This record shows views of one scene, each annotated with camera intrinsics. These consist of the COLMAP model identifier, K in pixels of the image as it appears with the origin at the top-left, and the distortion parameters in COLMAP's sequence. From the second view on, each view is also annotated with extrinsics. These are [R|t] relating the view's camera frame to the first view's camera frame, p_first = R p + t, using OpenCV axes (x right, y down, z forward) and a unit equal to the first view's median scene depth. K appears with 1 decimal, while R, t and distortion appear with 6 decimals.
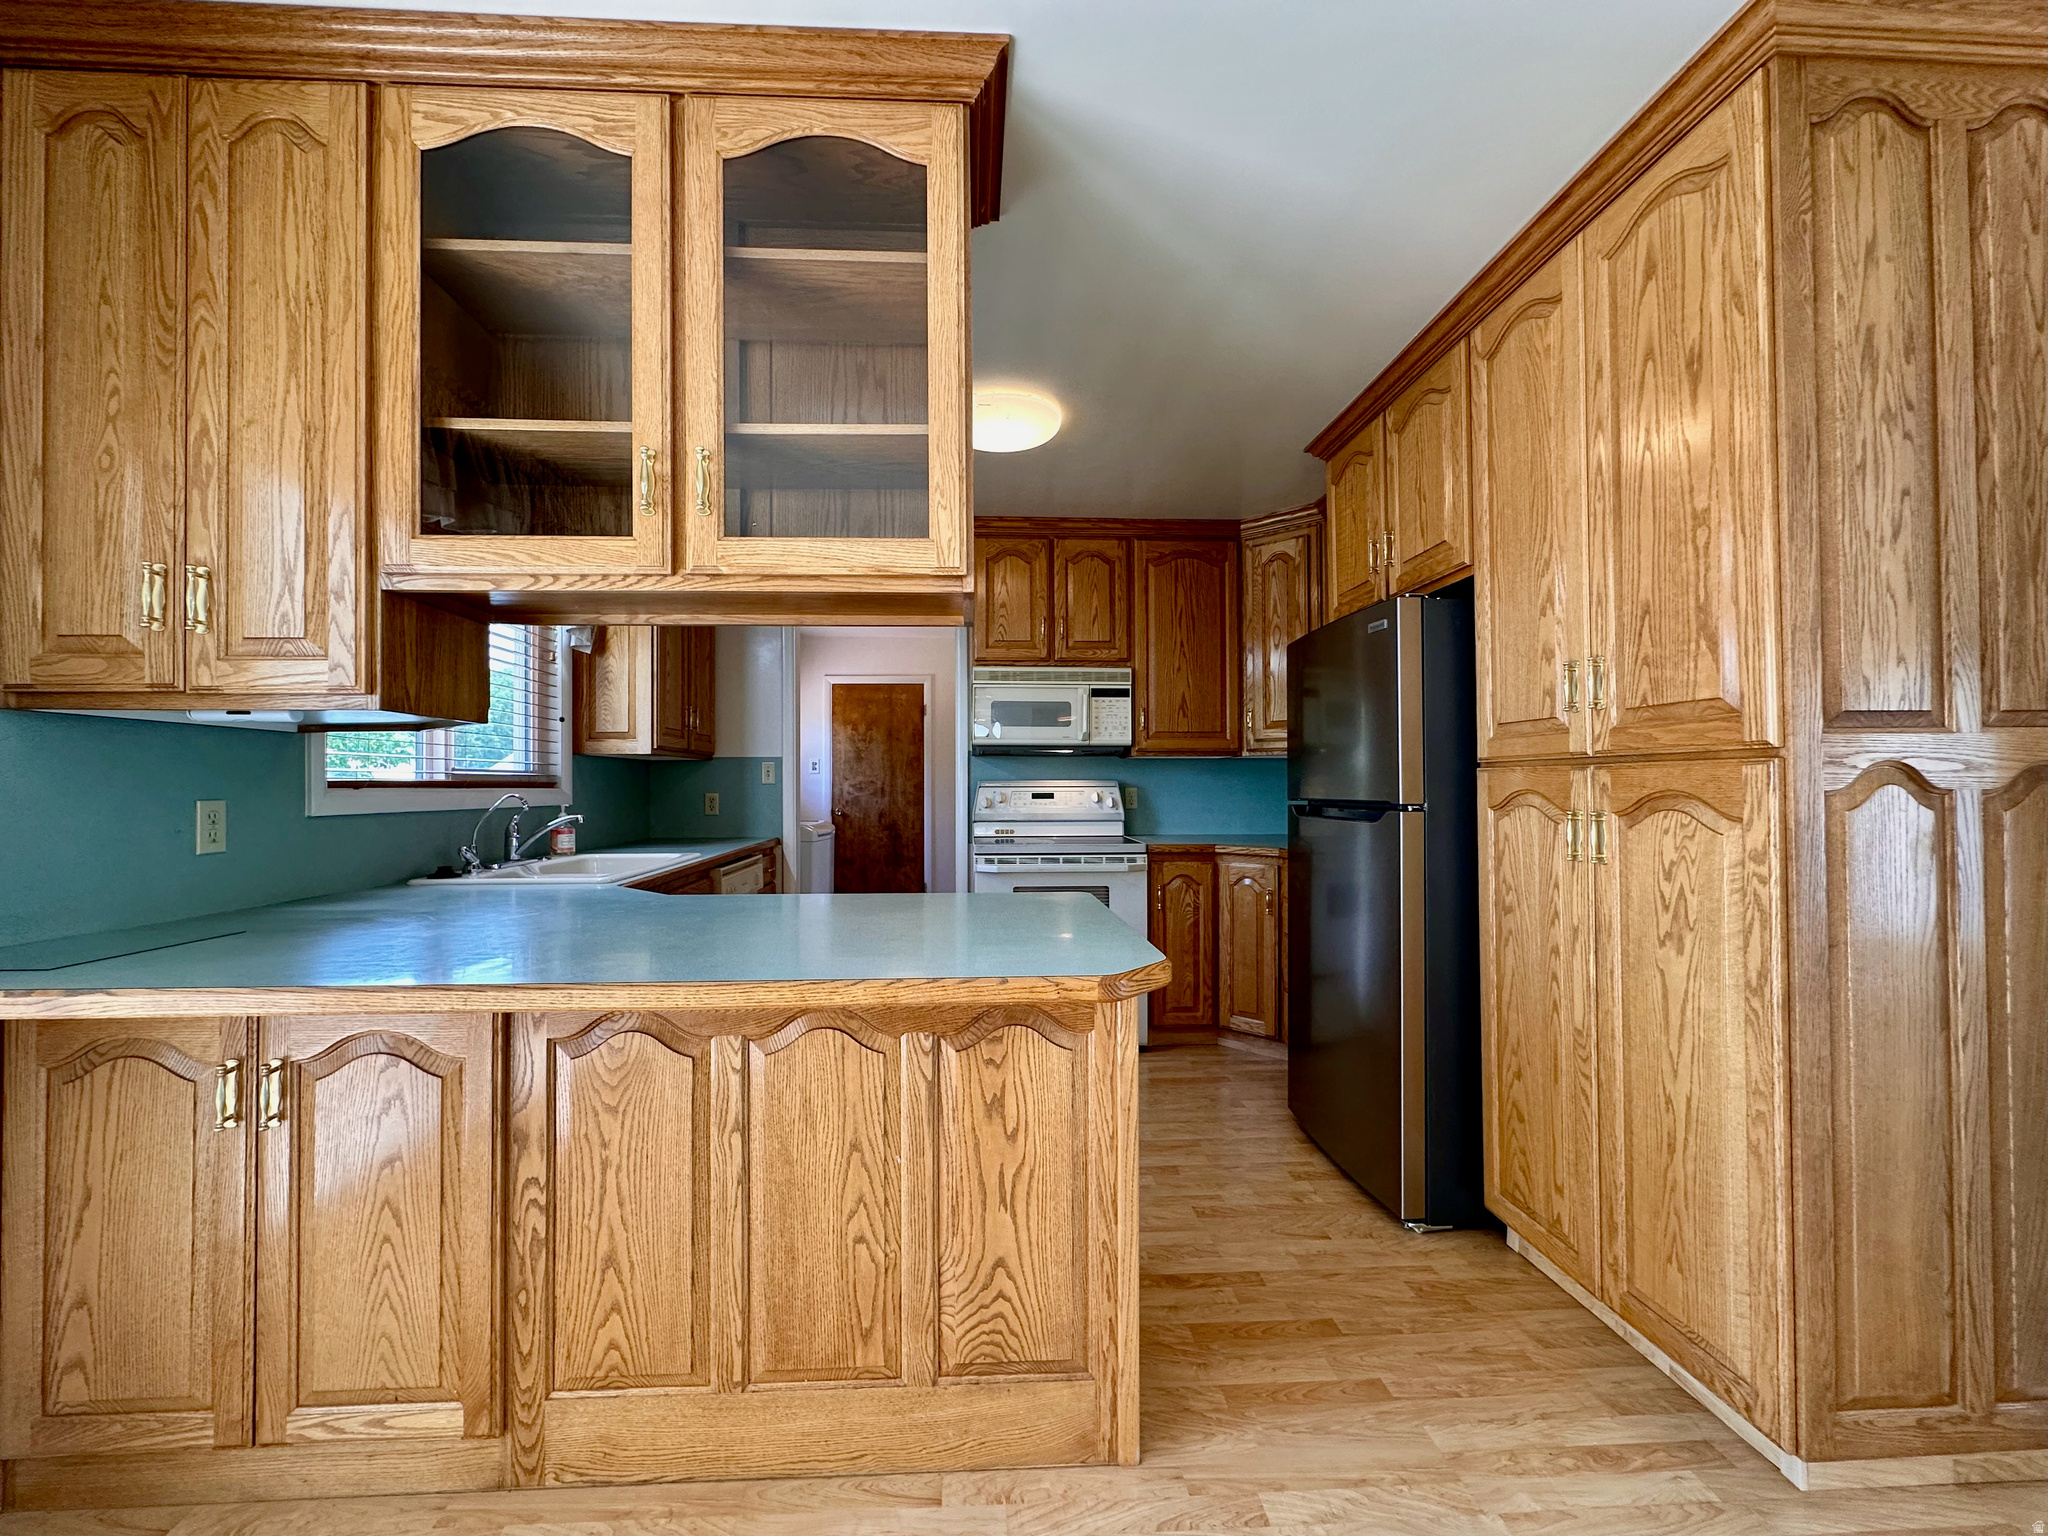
lens RADIAL K [[830.6, 0, 1017.5], [0, 830.6, 777.6], [0, 0, 1]] dist [-0.004038, 0.001017]
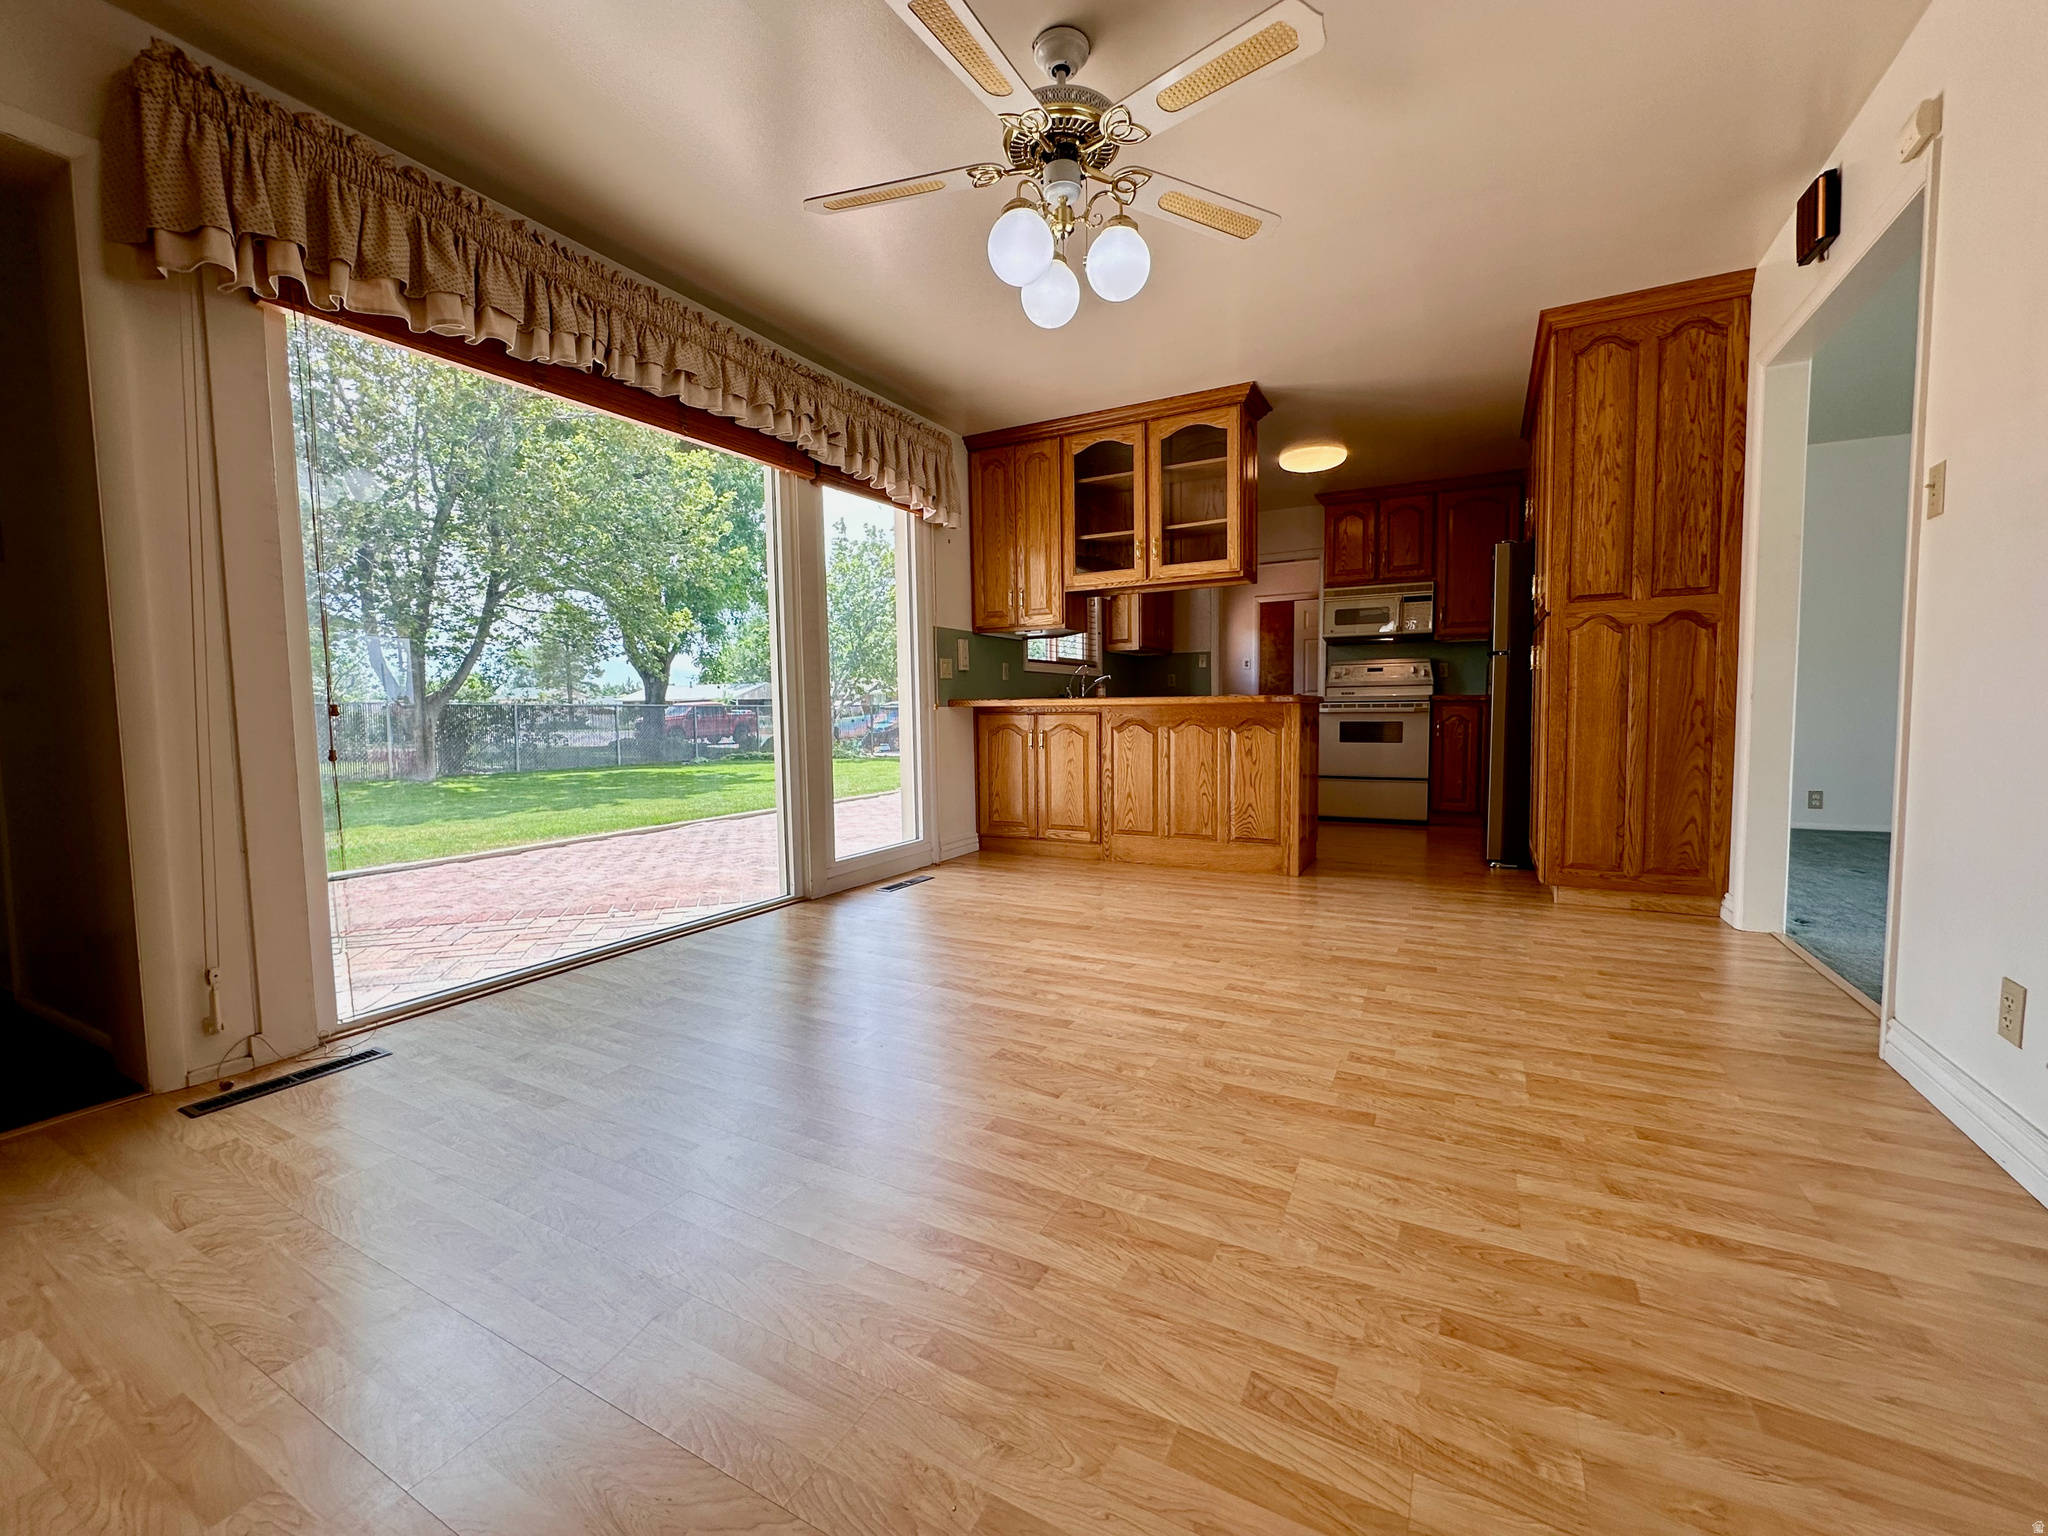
lens RADIAL K [[830.6, 0, 1024.0], [0, 830.6, 758.4], [0, 0, 1]] dist [-0.004038, 0.001017]
pose [[0.852221, 0.025542, -0.522558, 0.839985], [0.014044, 0.997331, 0.071653, 0.197377], [0.522993, -0.068403, 0.849588, -1.936545]]
